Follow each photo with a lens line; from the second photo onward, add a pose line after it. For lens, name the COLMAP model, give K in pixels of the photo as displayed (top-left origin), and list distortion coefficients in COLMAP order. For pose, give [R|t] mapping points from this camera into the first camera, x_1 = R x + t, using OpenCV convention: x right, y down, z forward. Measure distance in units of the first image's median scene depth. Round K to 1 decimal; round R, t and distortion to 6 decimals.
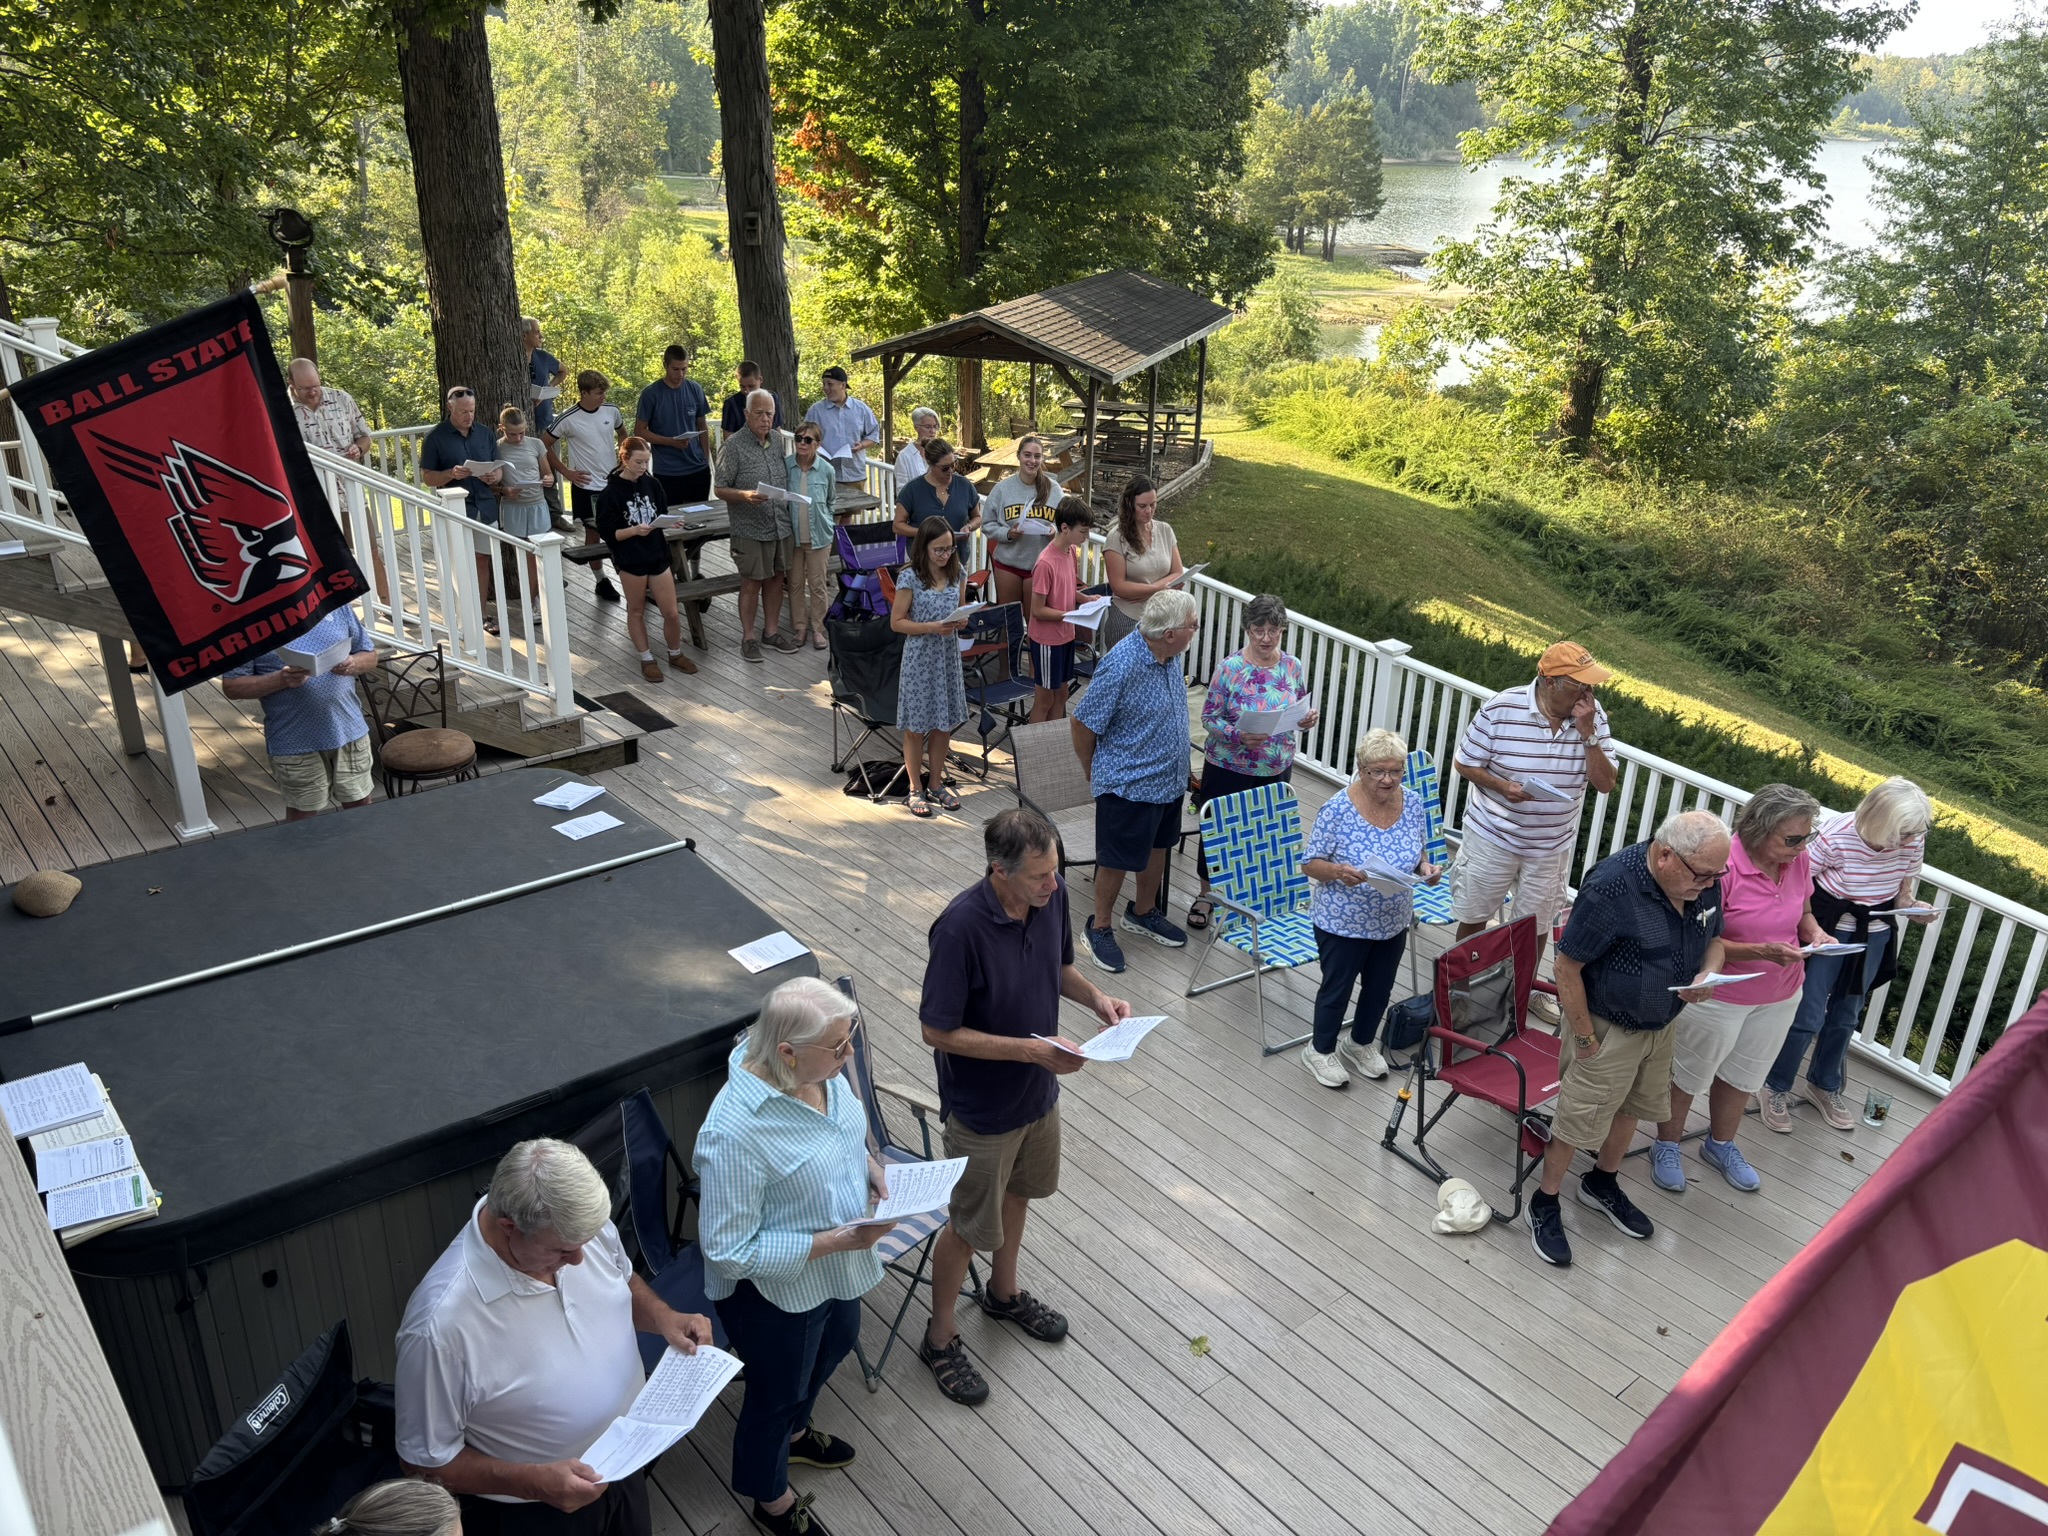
lens RADIAL K [[1542.5, 0, 1042.3], [0, 1542.5, 780.0], [0, 0, 1]] dist [0.041694, -0.061011]
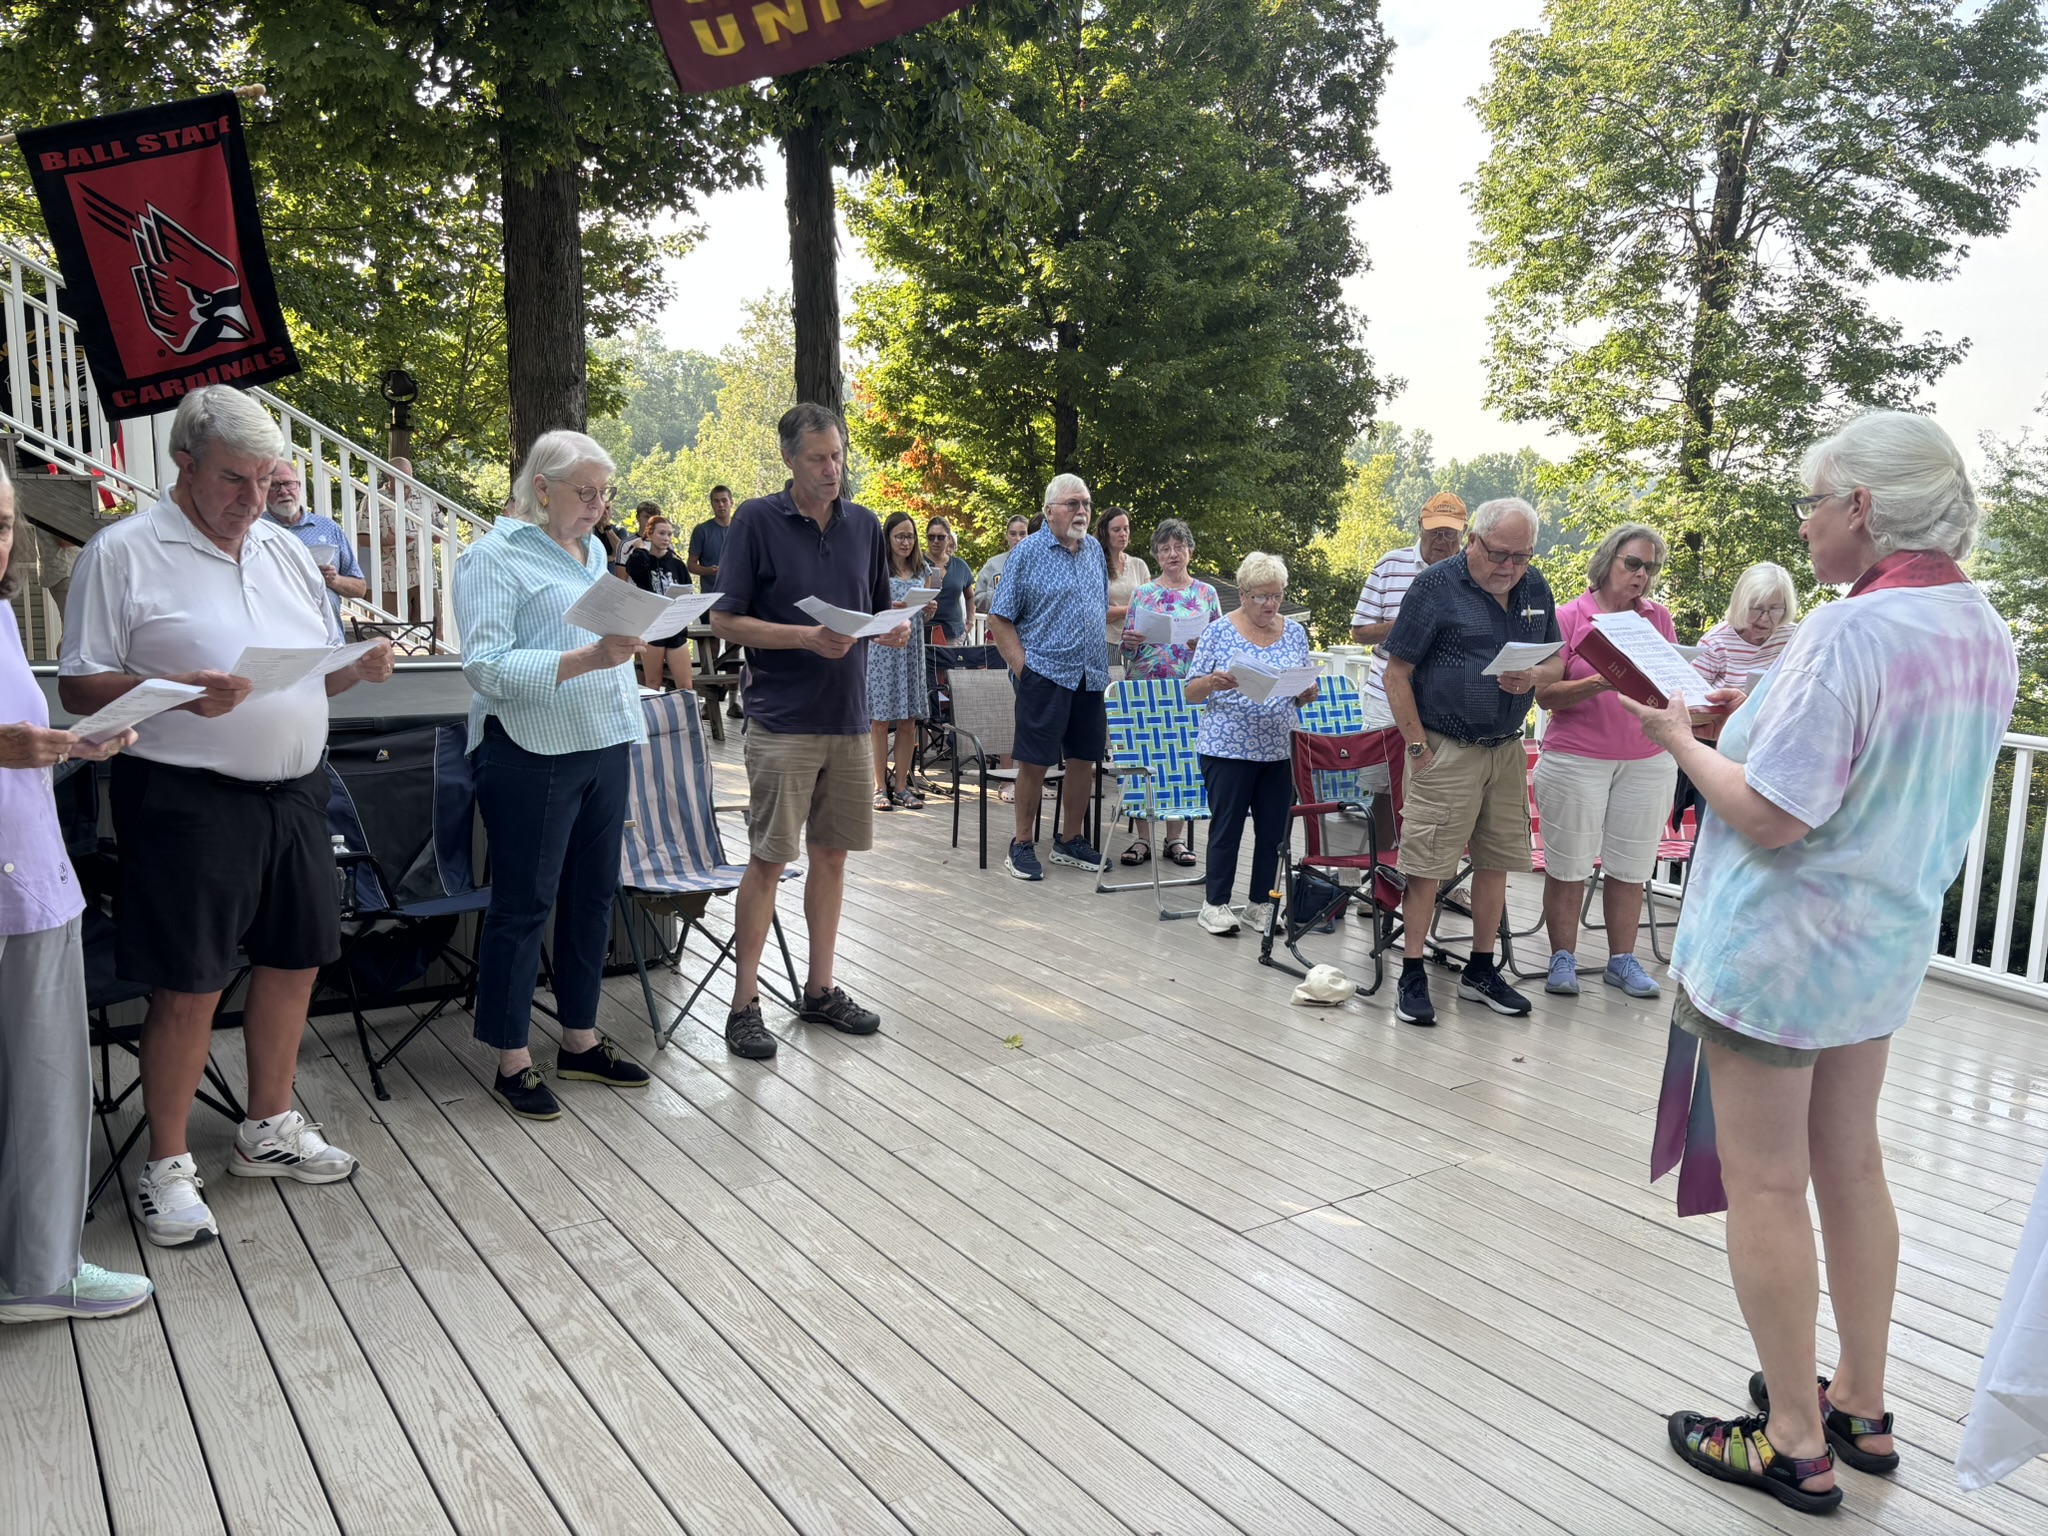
lens RADIAL K [[1542.5, 0, 1042.1], [0, 1542.5, 799.4], [0, 0, 1]] dist [0.041694, -0.061011]
pose [[0.996142, 0.010973, -0.087066, 0.133771], [-0.031753, 0.969993, -0.241049, 0.298944], [0.081808, 0.242884, 0.966600, 0.028542]]
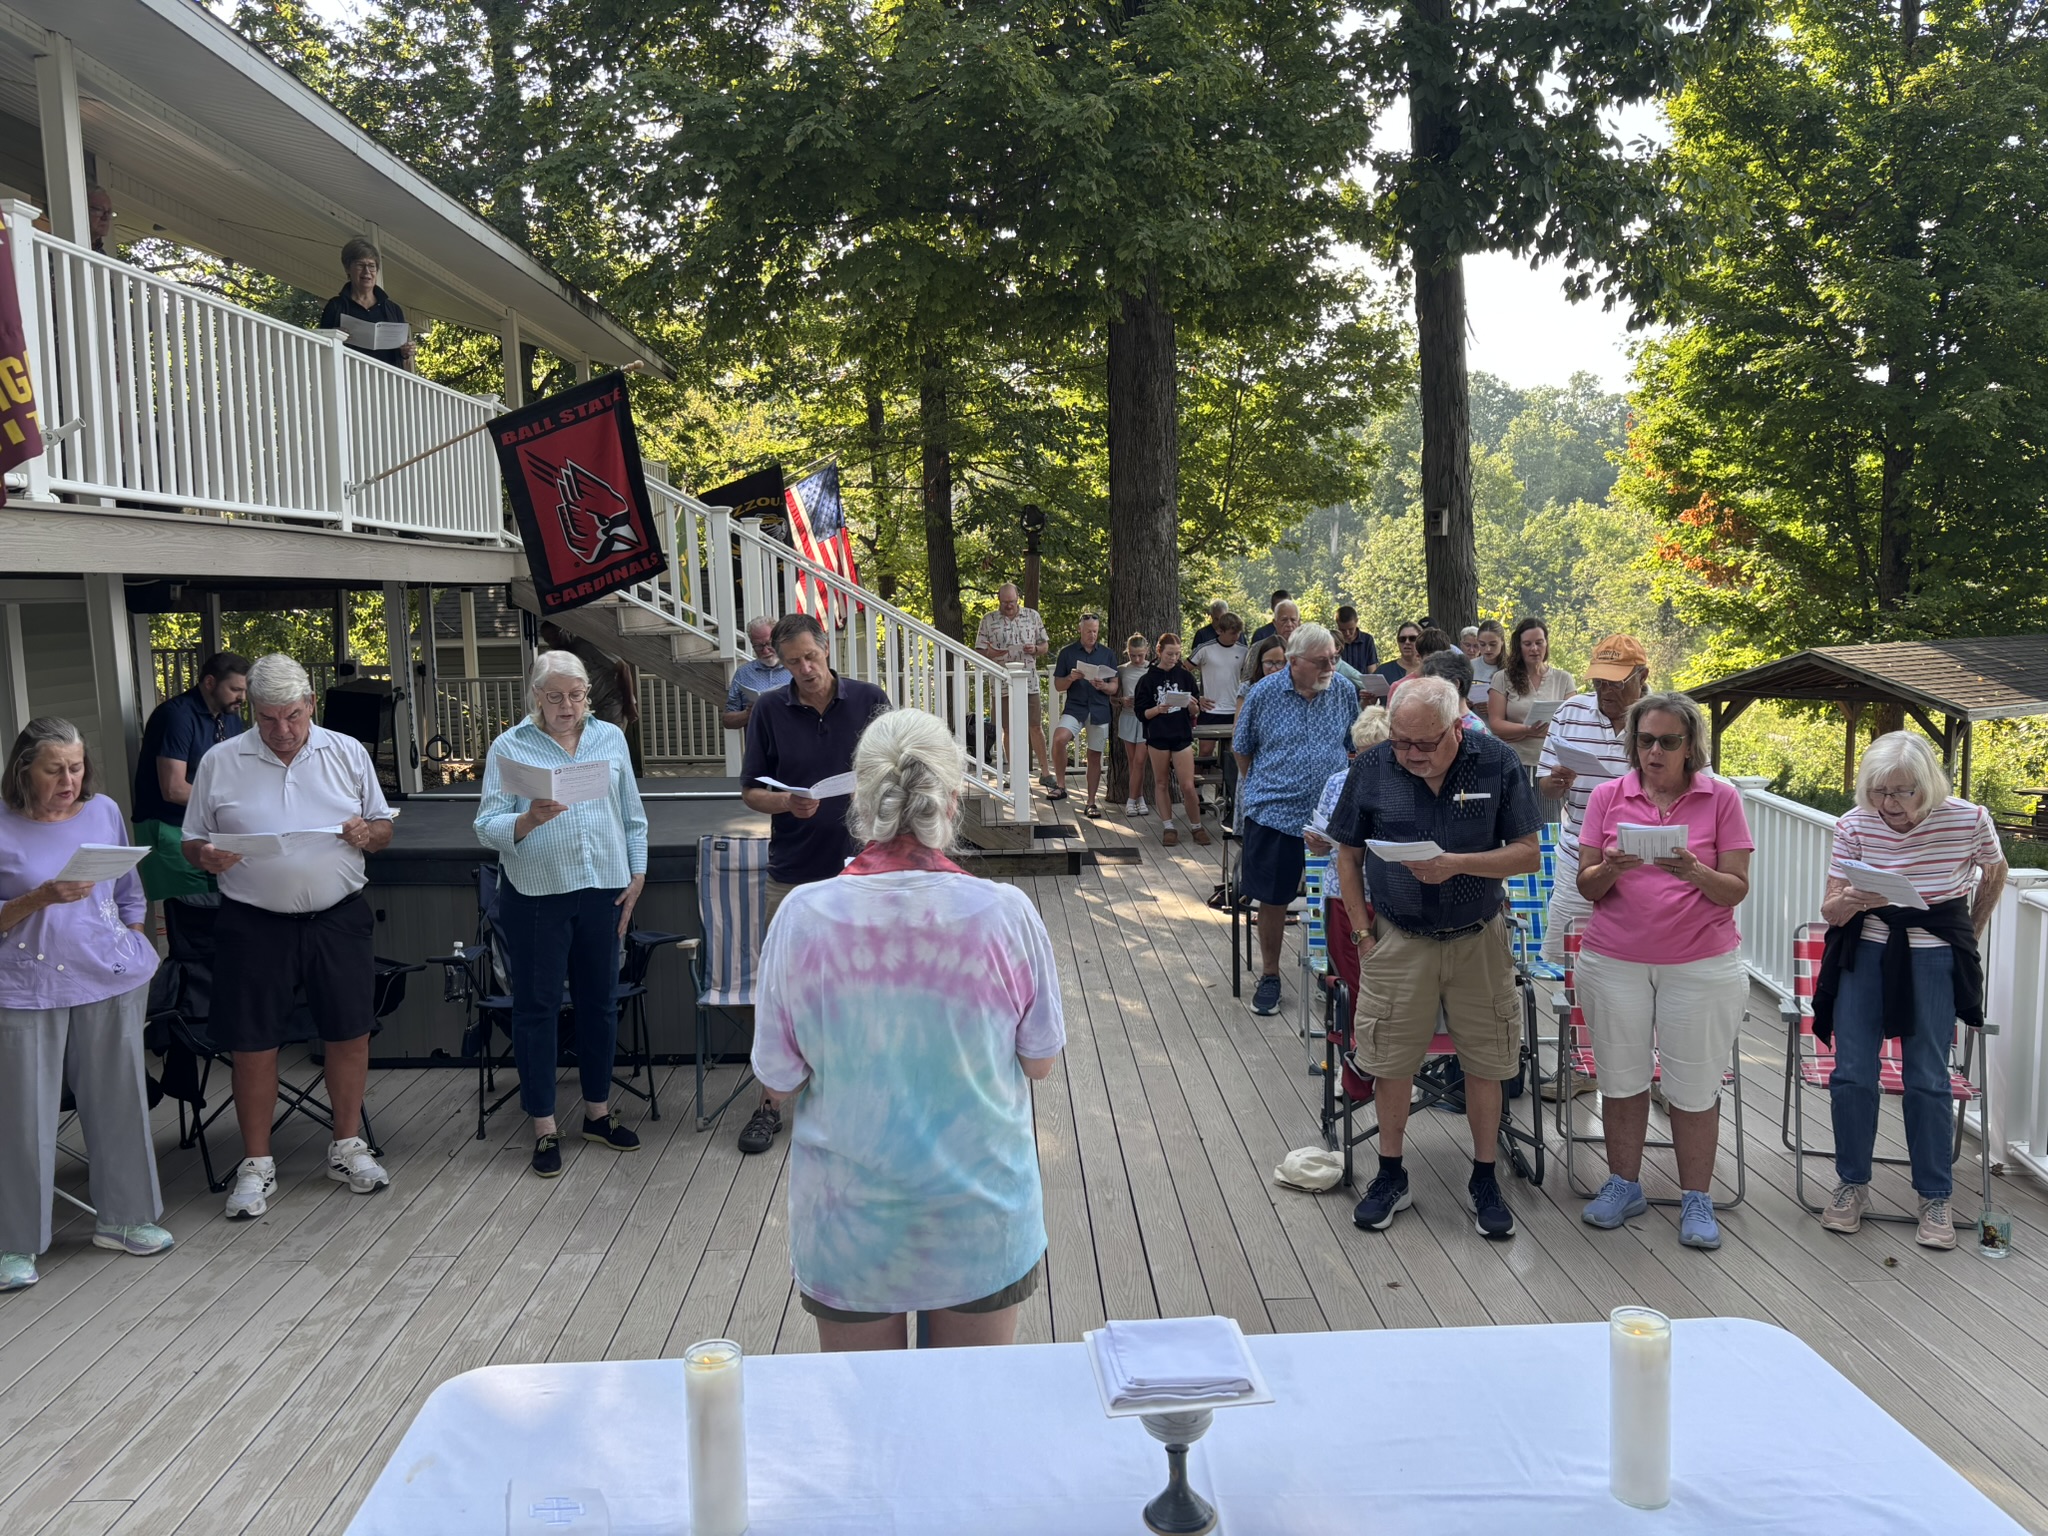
lens RADIAL K [[1542.5, 0, 1009.1], [0, 1542.5, 778.6], [0, 0, 1]] dist [0.041694, -0.061011]
pose [[0.776518, 0.034635, -0.629142, 0.516118], [-0.213871, 0.953698, -0.211469, 0.214558], [0.592687, 0.298765, 0.747971, 0.109638]]
